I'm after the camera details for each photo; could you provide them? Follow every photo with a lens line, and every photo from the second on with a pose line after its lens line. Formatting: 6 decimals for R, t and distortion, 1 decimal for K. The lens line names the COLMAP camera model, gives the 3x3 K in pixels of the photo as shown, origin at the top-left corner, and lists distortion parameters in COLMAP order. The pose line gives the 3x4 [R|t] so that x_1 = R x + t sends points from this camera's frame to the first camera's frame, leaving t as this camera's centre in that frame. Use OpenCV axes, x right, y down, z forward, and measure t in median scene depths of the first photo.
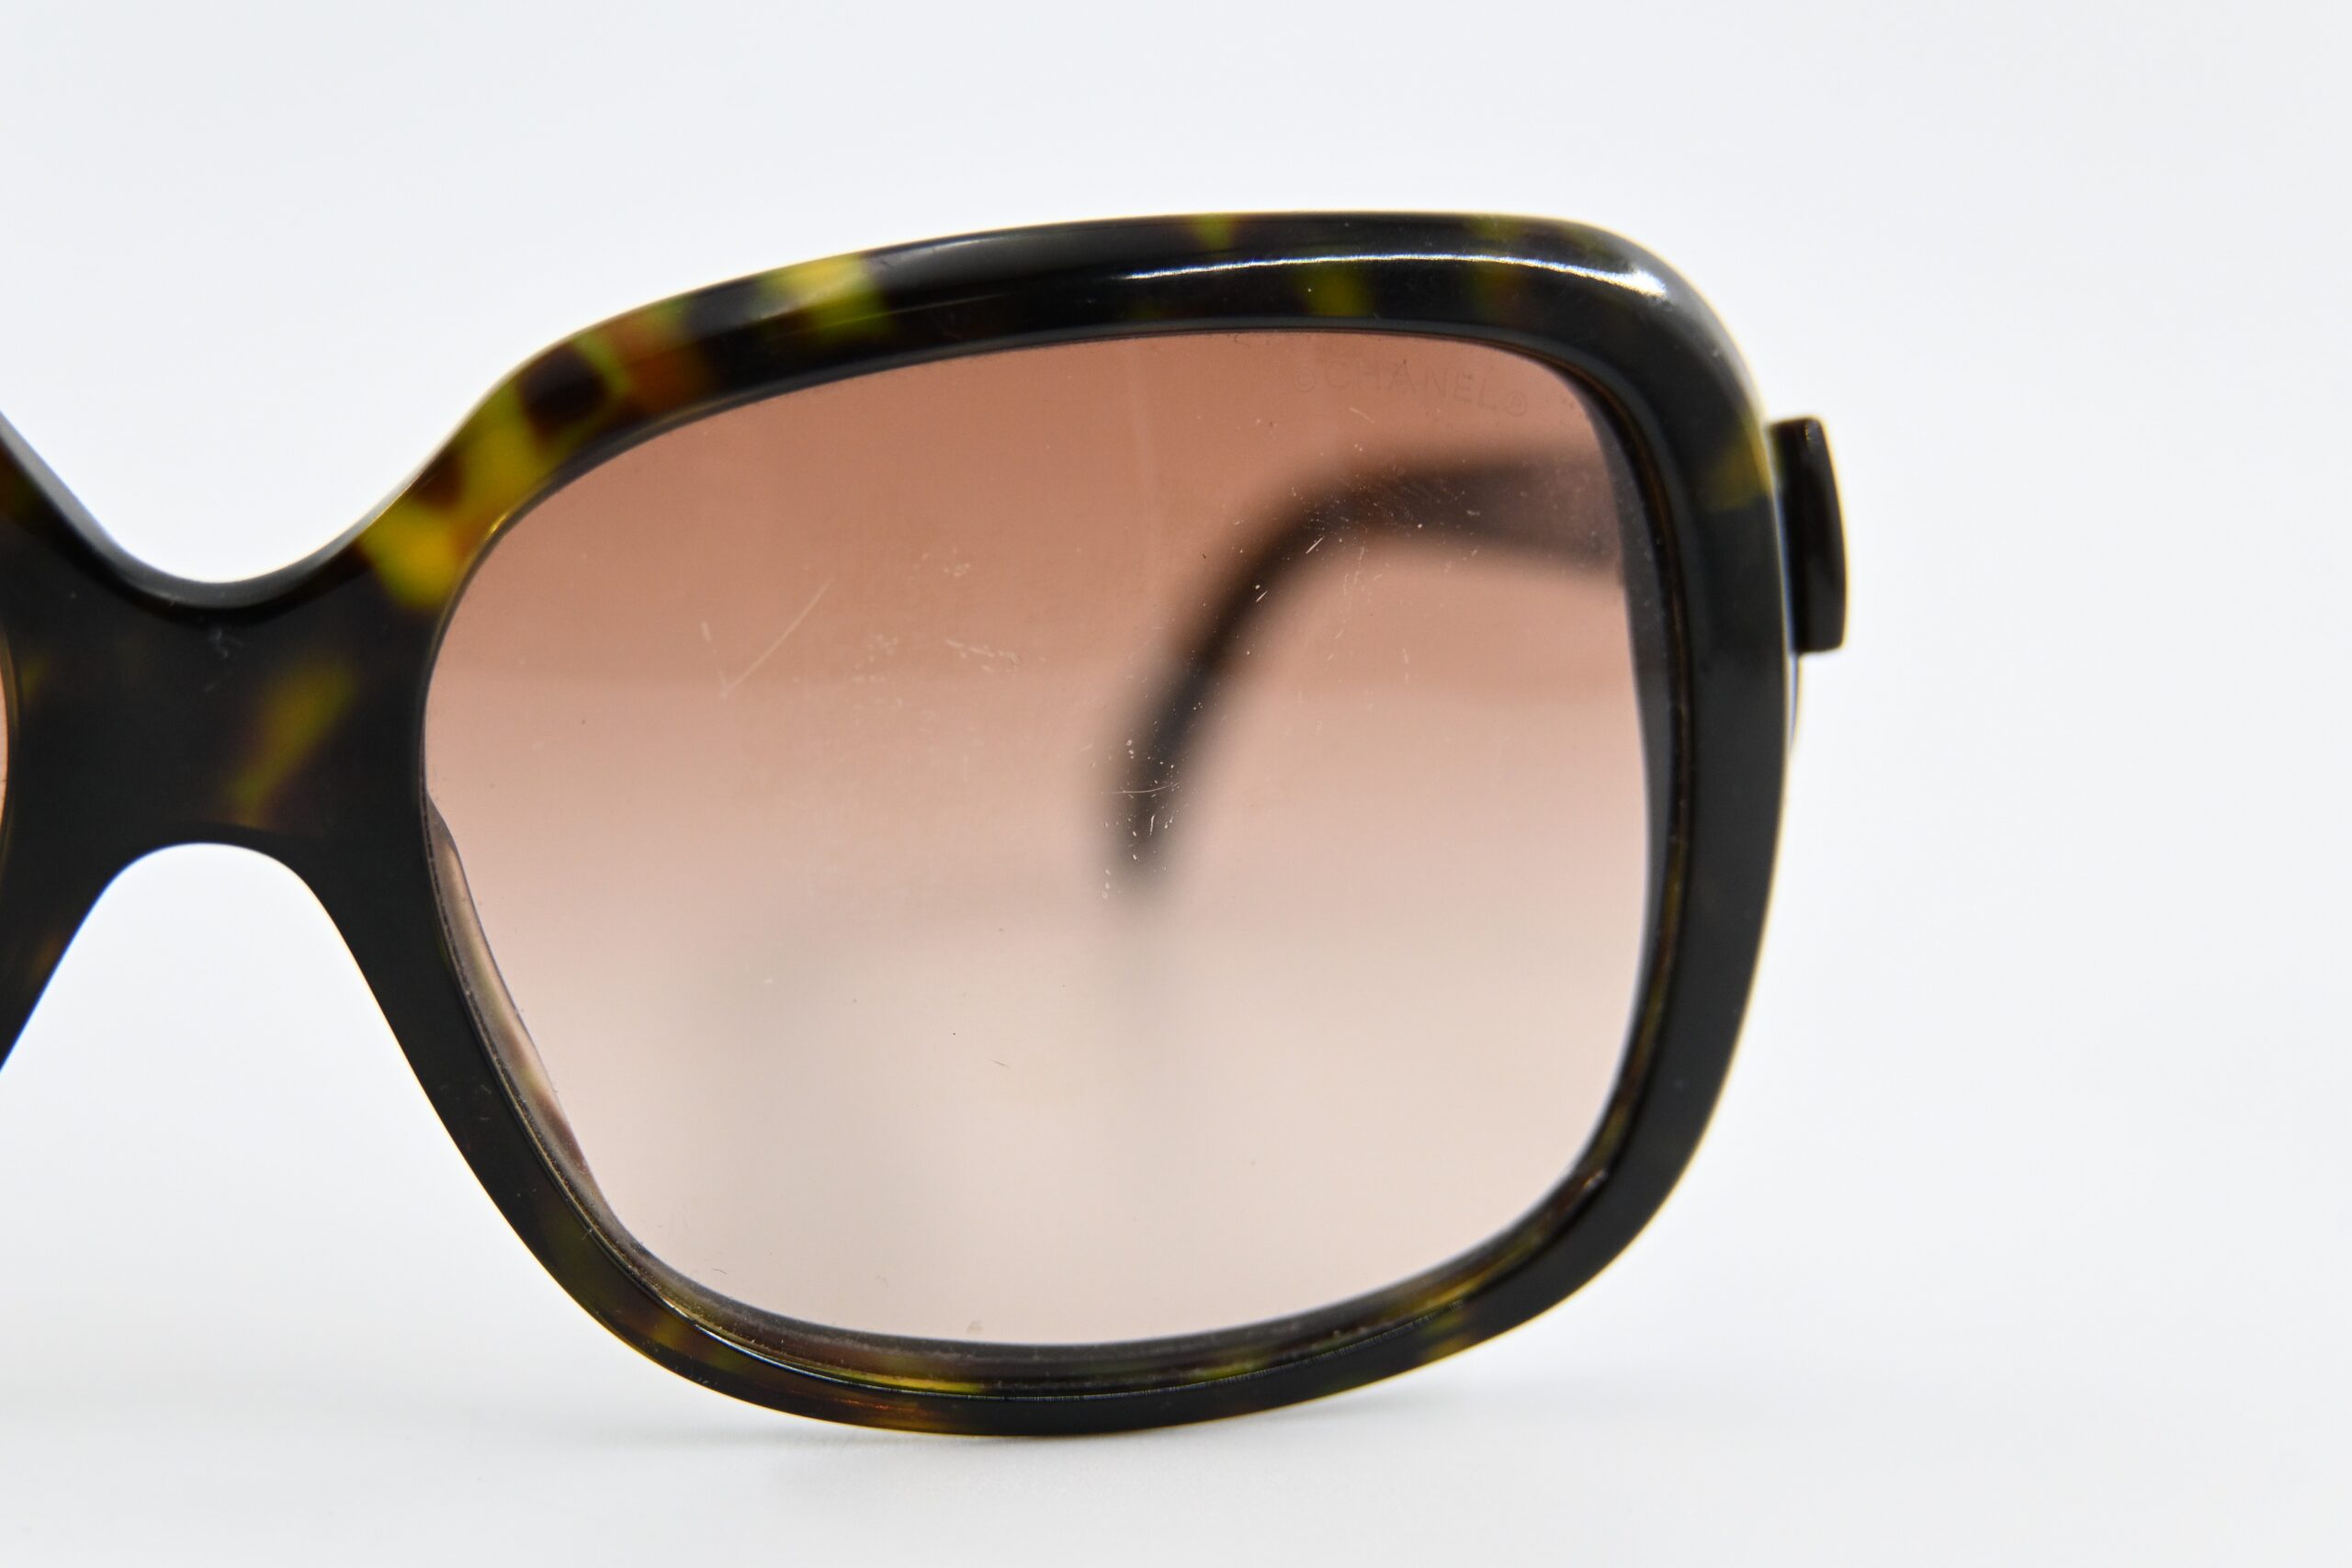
lens RADIAL K [[8267.6, 0, 1174.9], [0, 8267.6, 782.0], [0, 0, 1]] dist [0.070185, 0.000000]
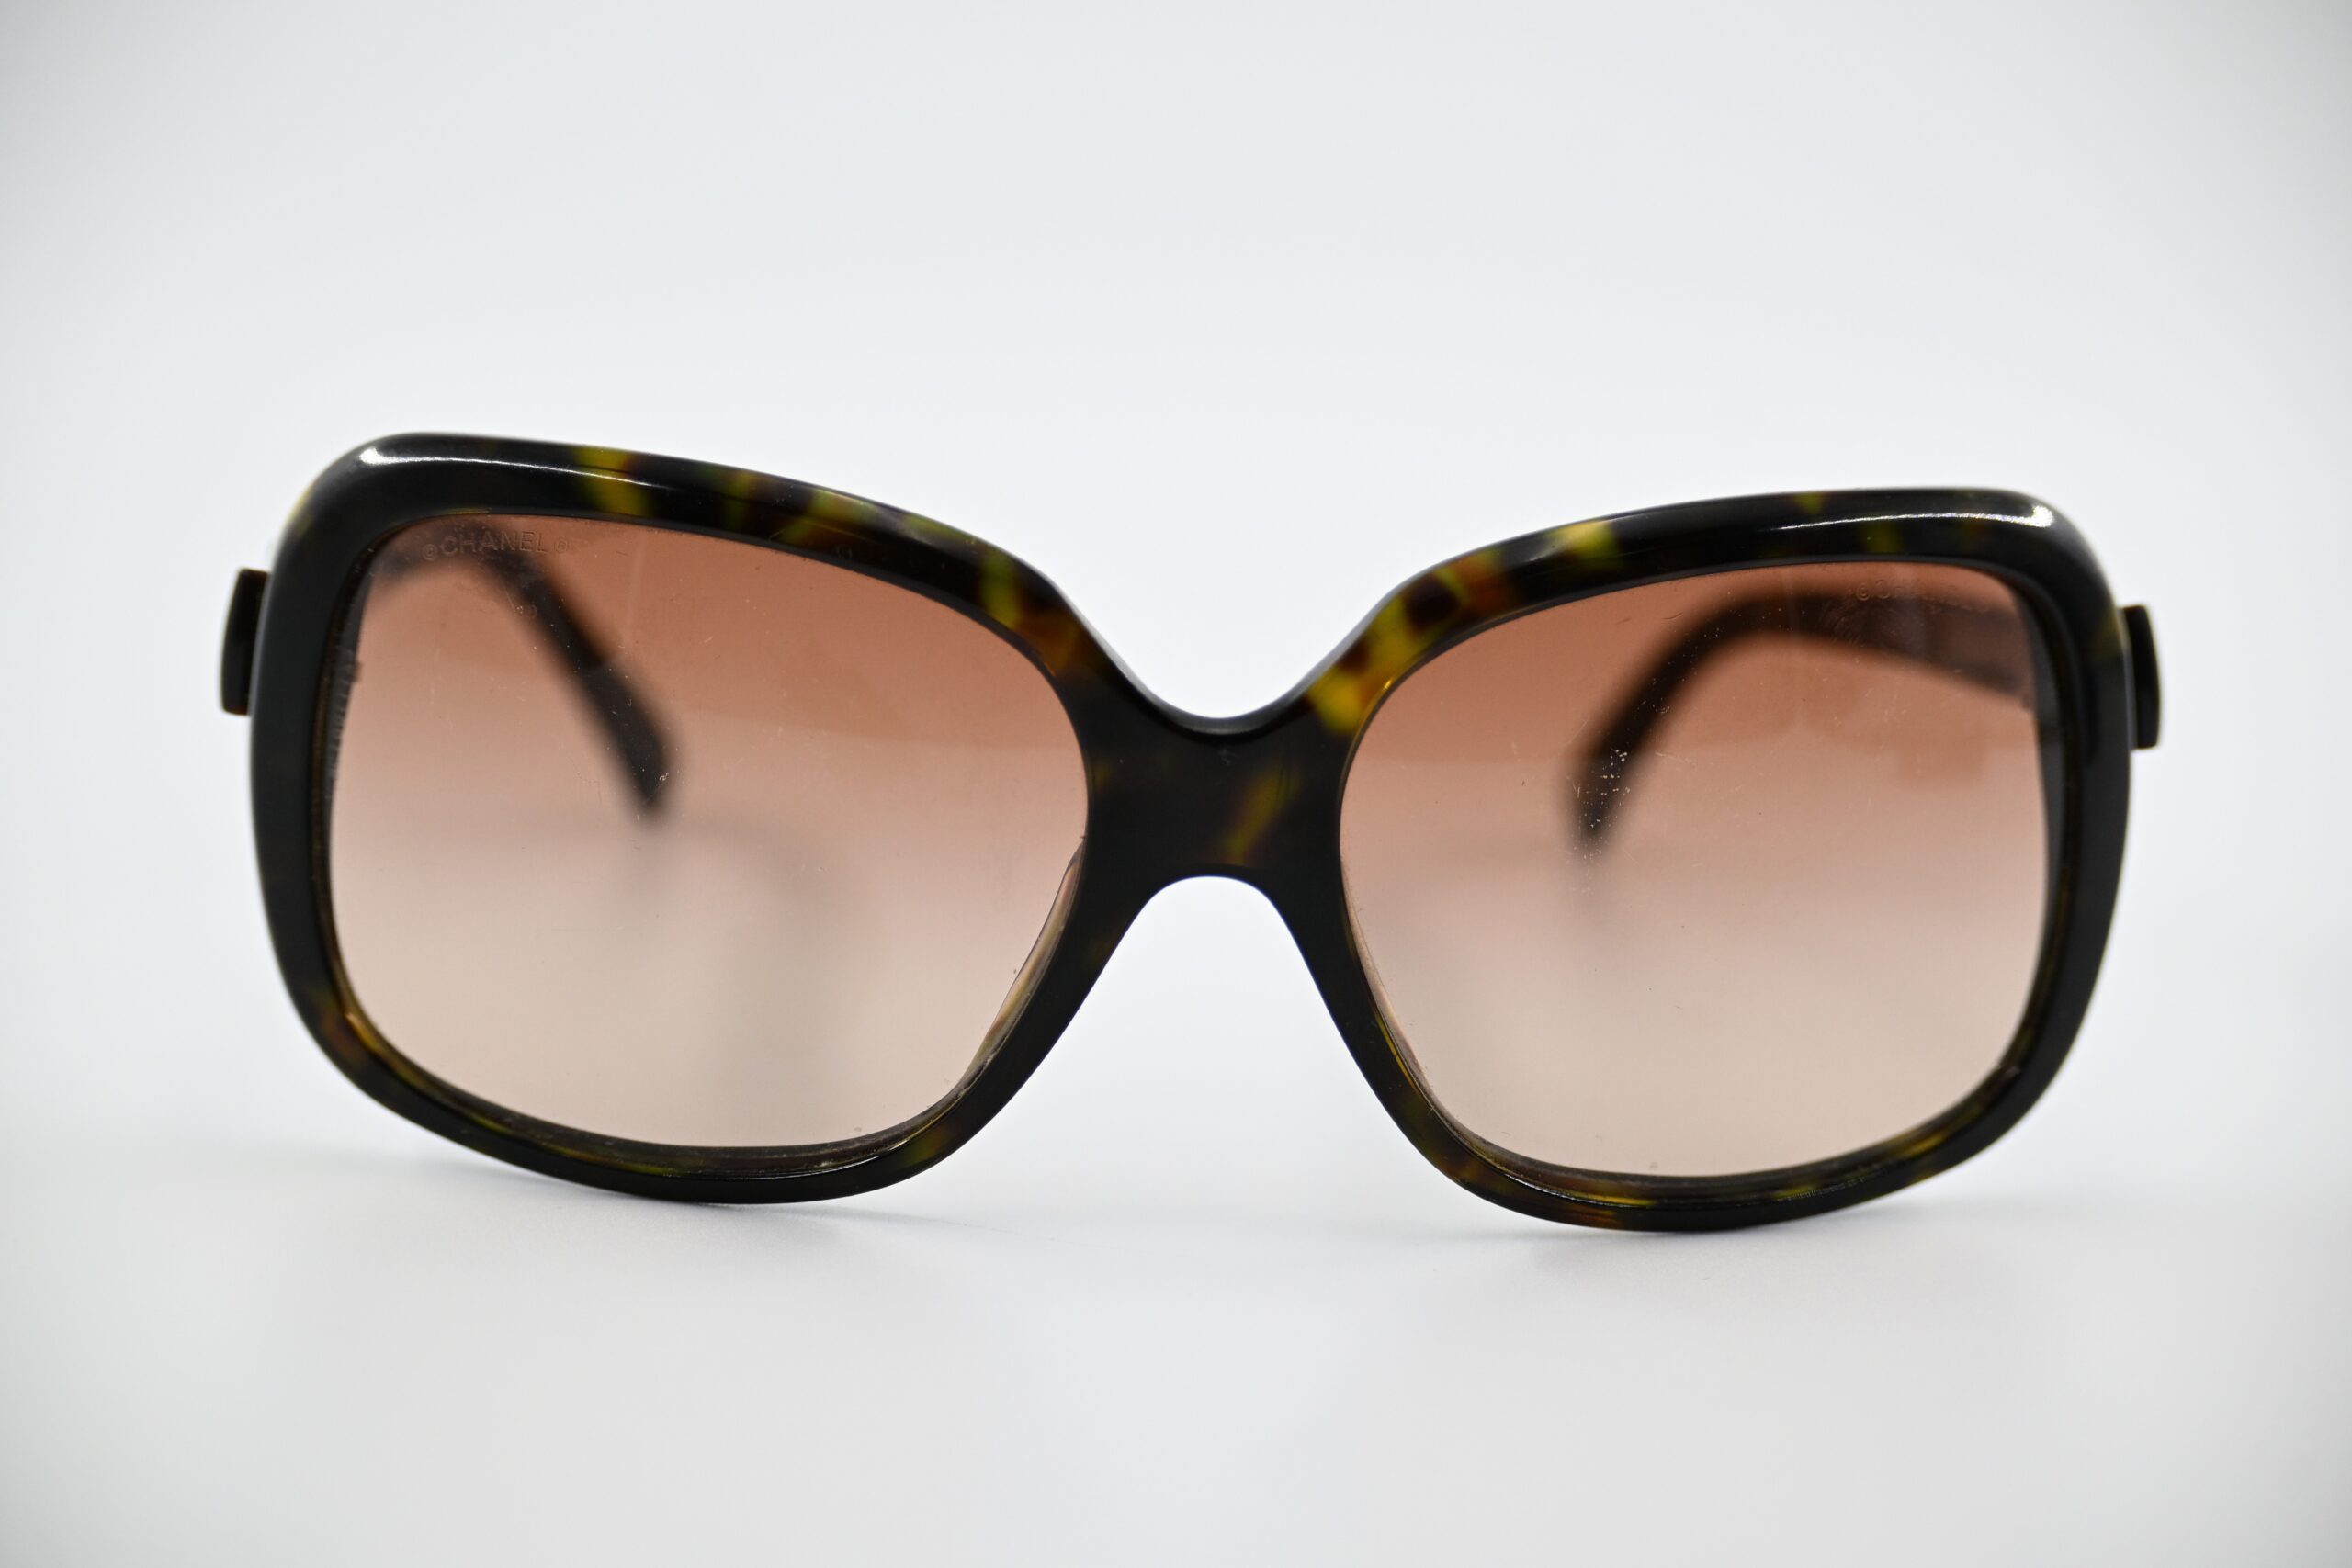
lens RADIAL K [[9503.8, 0, 1176.5], [0, 9503.8, 795.1], [0, 0, 1]] dist [0.385202, 0.000000]
pose [[0.993262, -0.000717, 0.115886, -0.336303], [-0.004258, 0.999080, 0.042678, -0.087662], [-0.115810, -0.042884, 0.992345, -0.858693]]
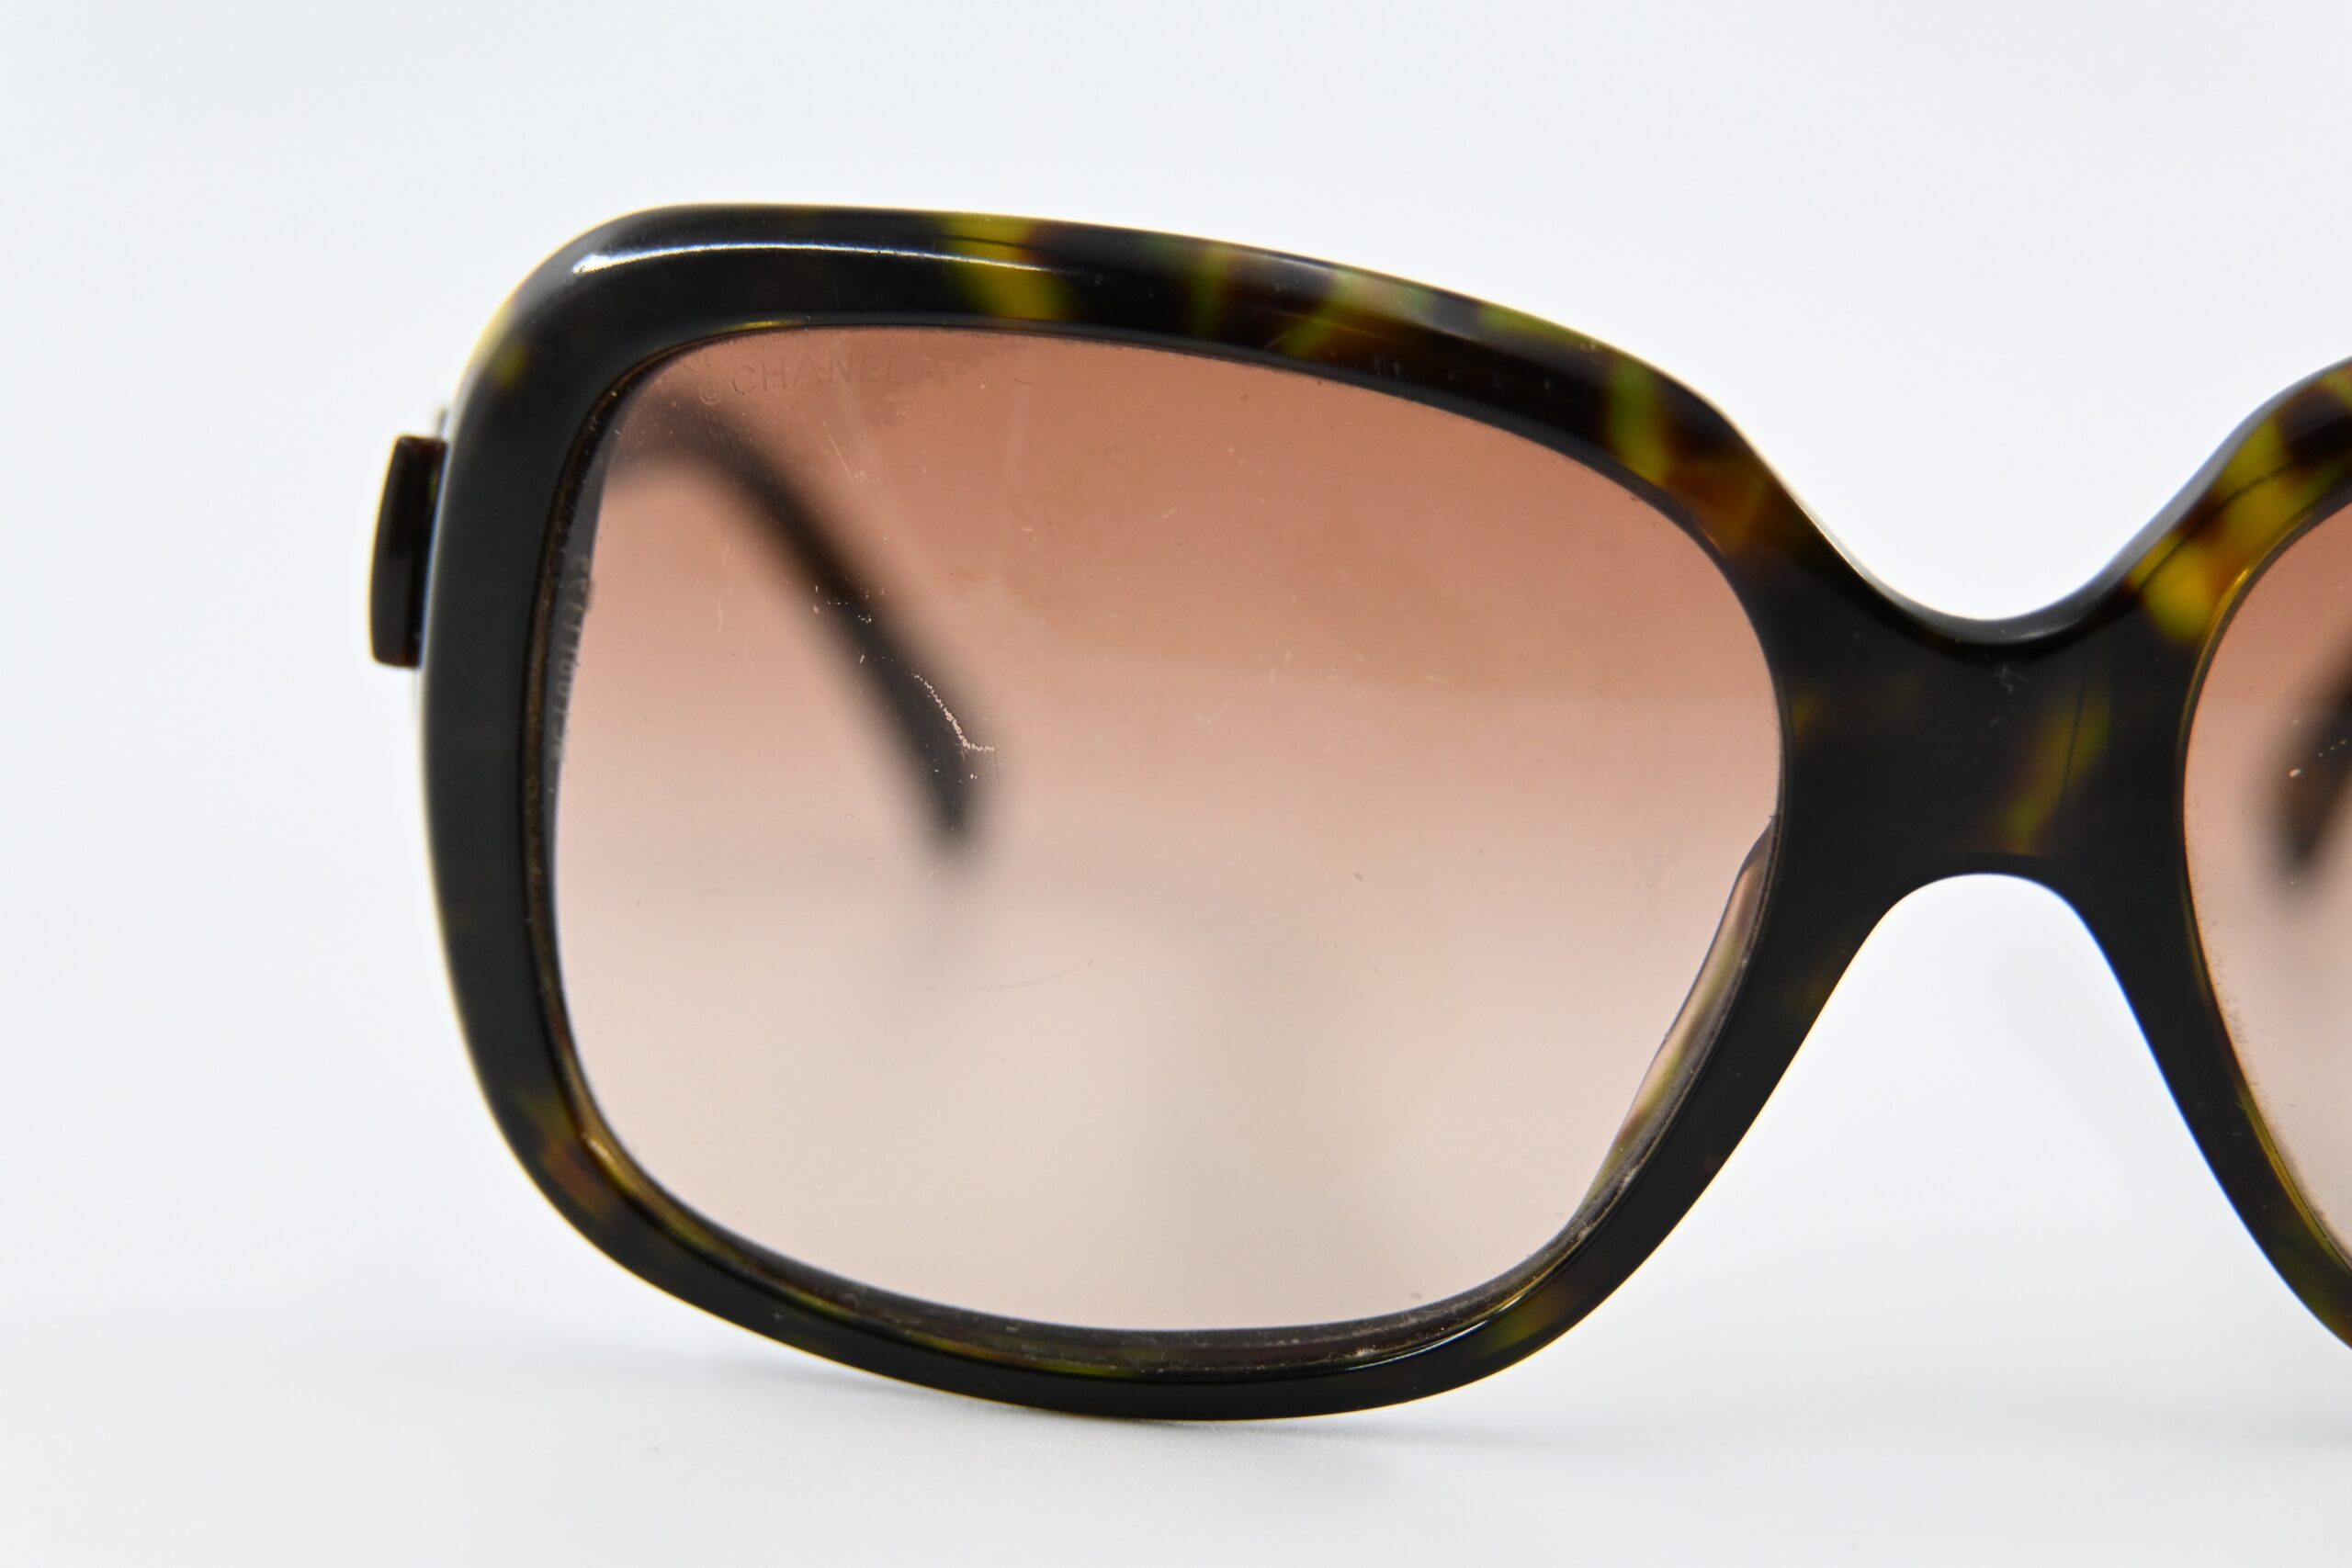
lens RADIAL K [[8267.6, 0, 1175.2], [0, 8267.6, 778.3], [0, 0, 1]] dist [0.070185, 0.000000]
pose [[0.985921, -0.019622, 0.166057, -0.378831], [0.019125, 0.999807, 0.004592, -0.010827], [-0.166115, -0.001352, 0.986105, 0.002898]]
